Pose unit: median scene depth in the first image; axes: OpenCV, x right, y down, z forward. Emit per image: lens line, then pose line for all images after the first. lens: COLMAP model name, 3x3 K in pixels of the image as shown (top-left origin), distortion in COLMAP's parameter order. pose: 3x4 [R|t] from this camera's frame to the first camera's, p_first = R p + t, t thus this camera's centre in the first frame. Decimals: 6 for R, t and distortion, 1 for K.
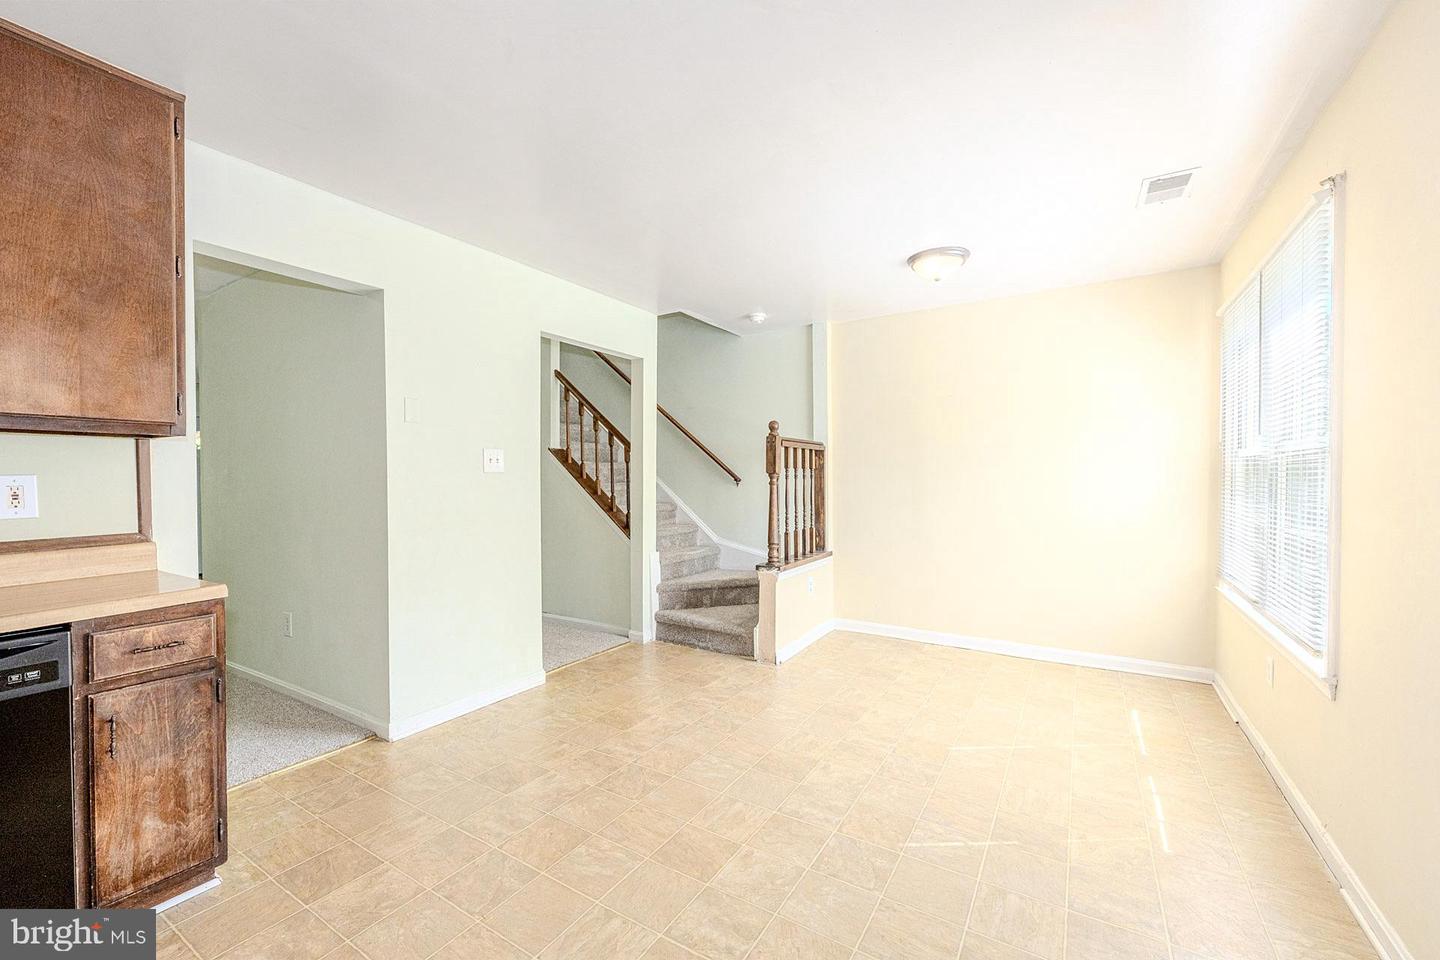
lens RADIAL K [[583.1, 0, 714.0], [0, 583.1, 487.3], [0, 0, 1]] dist [-0.001198, -0.000034]
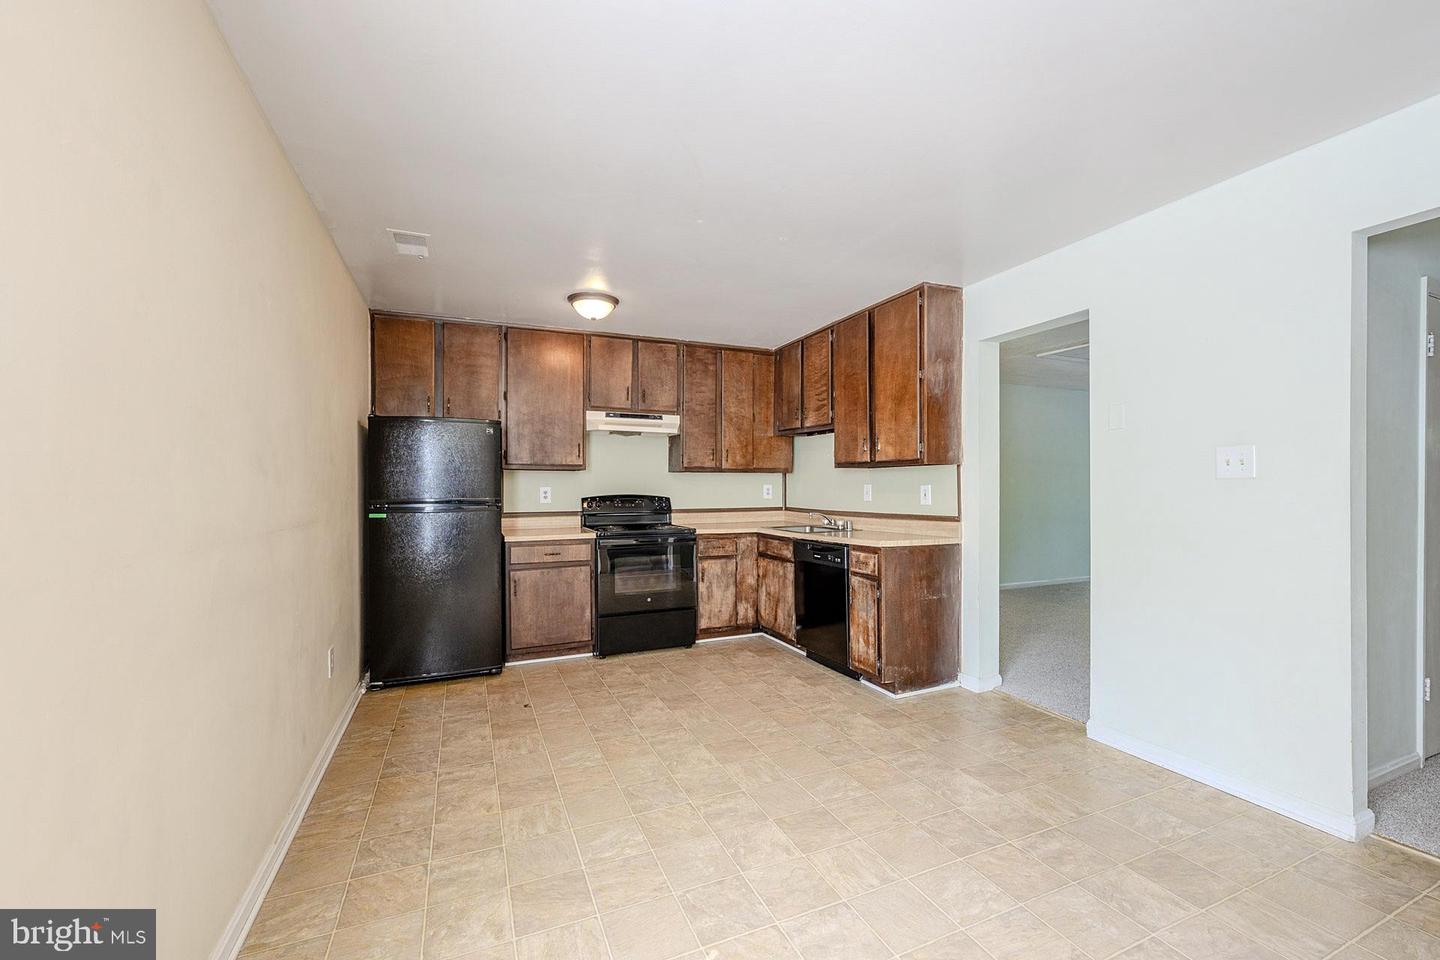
lens RADIAL K [[583.1, 0, 714.0], [0, 583.1, 487.3], [0, 0, 1]] dist [-0.001198, -0.000034]
pose [[-0.566322, 0.006126, -0.824162, 0.469664], [-0.007565, 0.999892, 0.012630, -0.014850], [0.824150, 0.013387, -0.566214, 0.700149]]
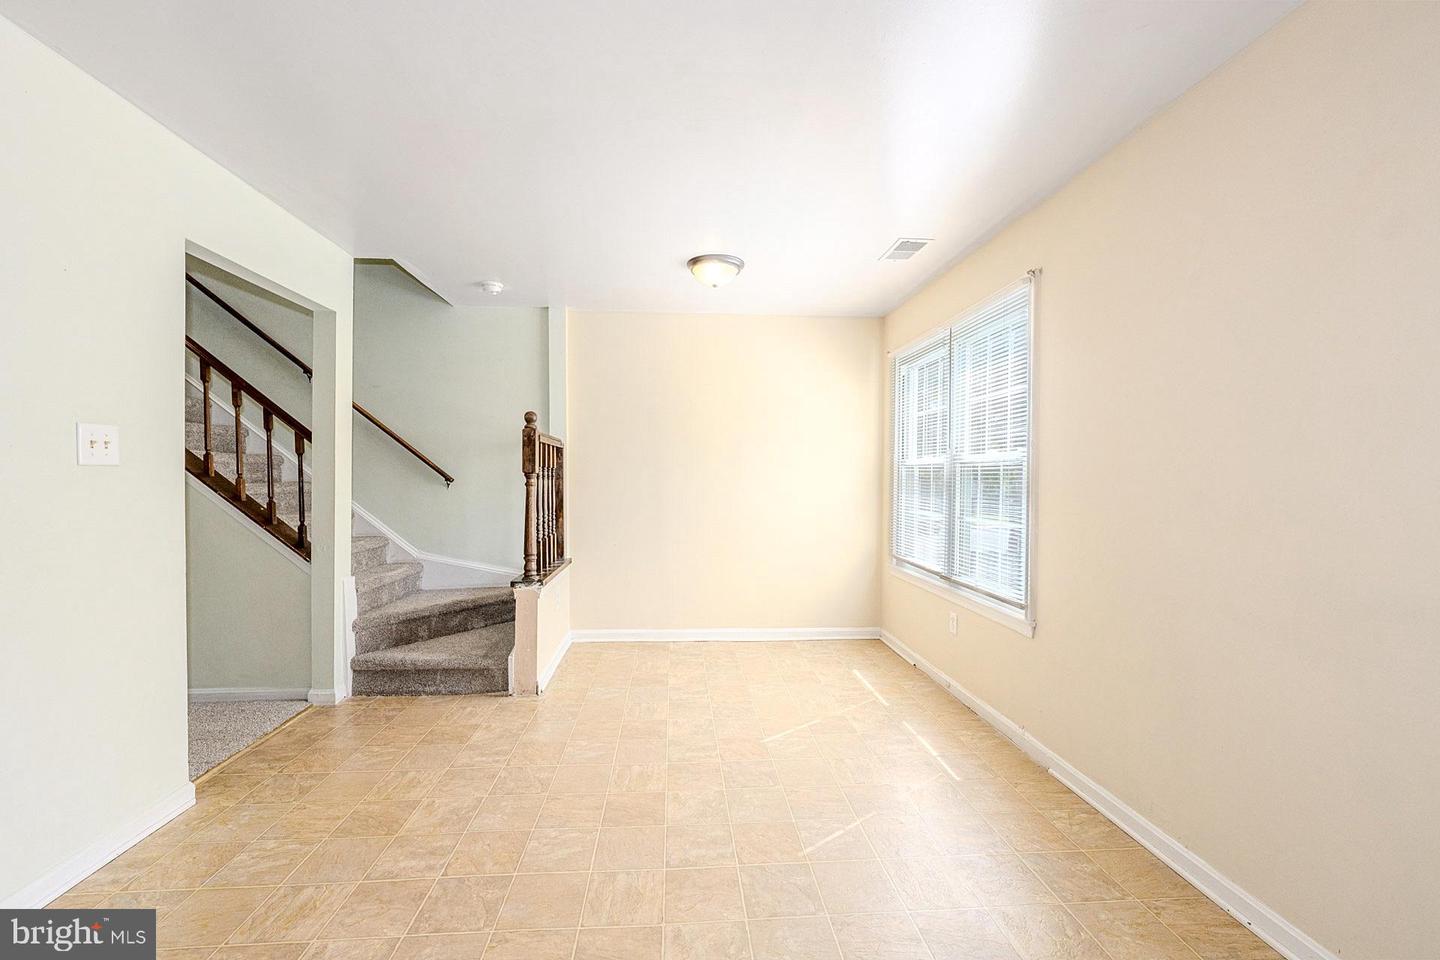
lens RADIAL K [[583.1, 0, 714.0], [0, 583.1, 487.3], [0, 0, 1]] dist [-0.001198, -0.000034]
pose [[0.804059, -0.002057, 0.594545, -0.185425], [0.002503, 0.999997, 0.000075, -0.001734], [-0.594544, 0.001428, 0.804062, 0.144639]]
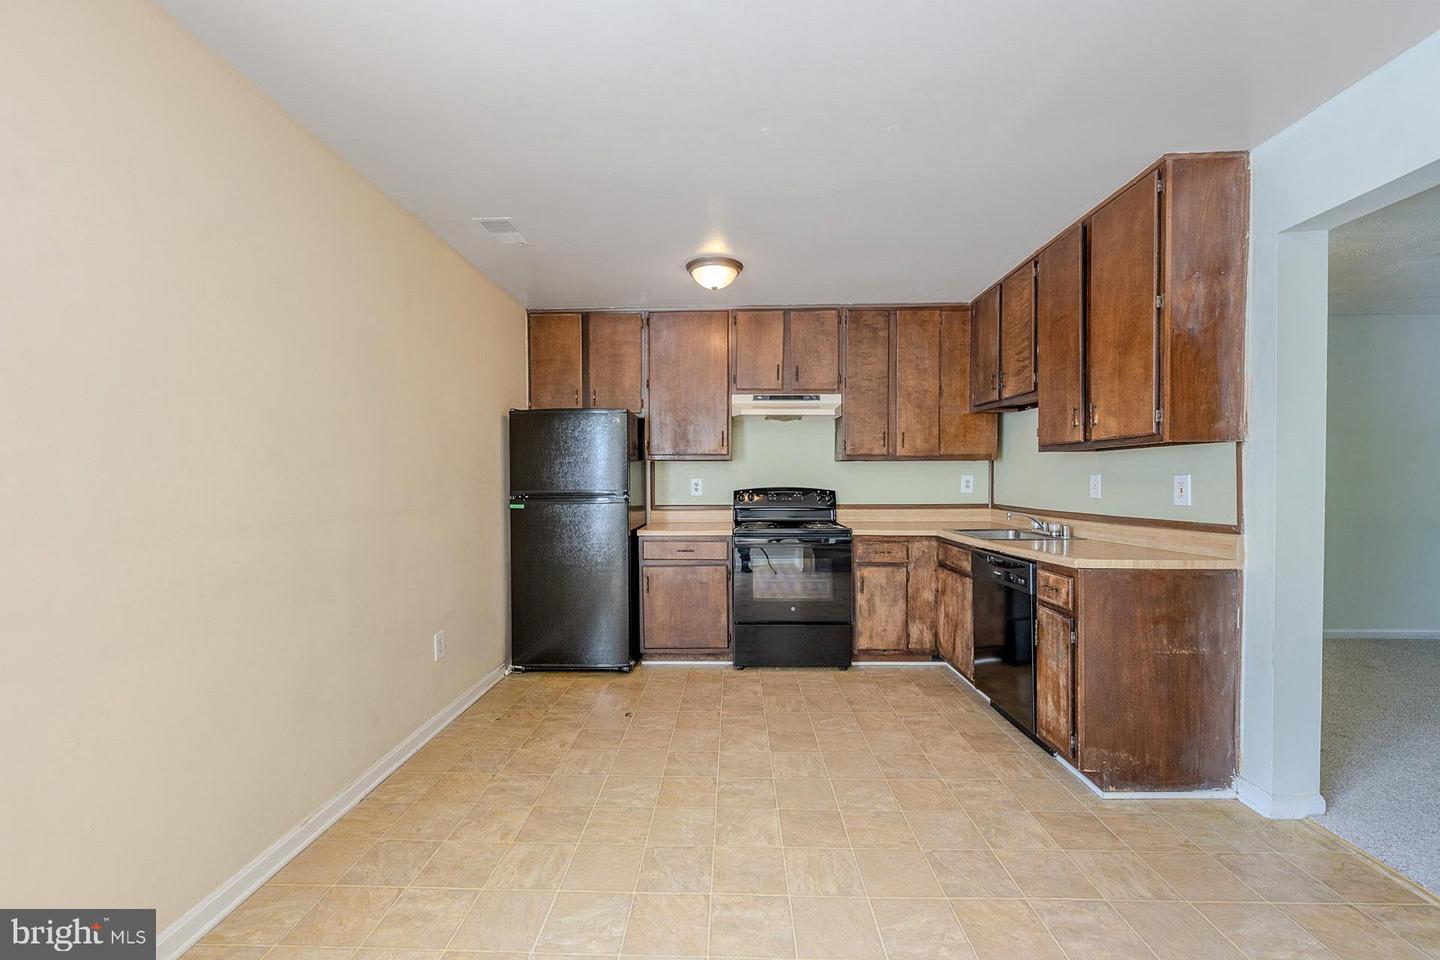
lens RADIAL K [[583.1, 0, 714.0], [0, 583.1, 487.3], [0, 0, 1]] dist [-0.001198, -0.000034]
pose [[-0.862879, 0.013573, -0.505228, 0.225925], [-0.001109, 0.999586, 0.028748, -0.013352], [0.505409, 0.025366, -0.862507, 0.728609]]
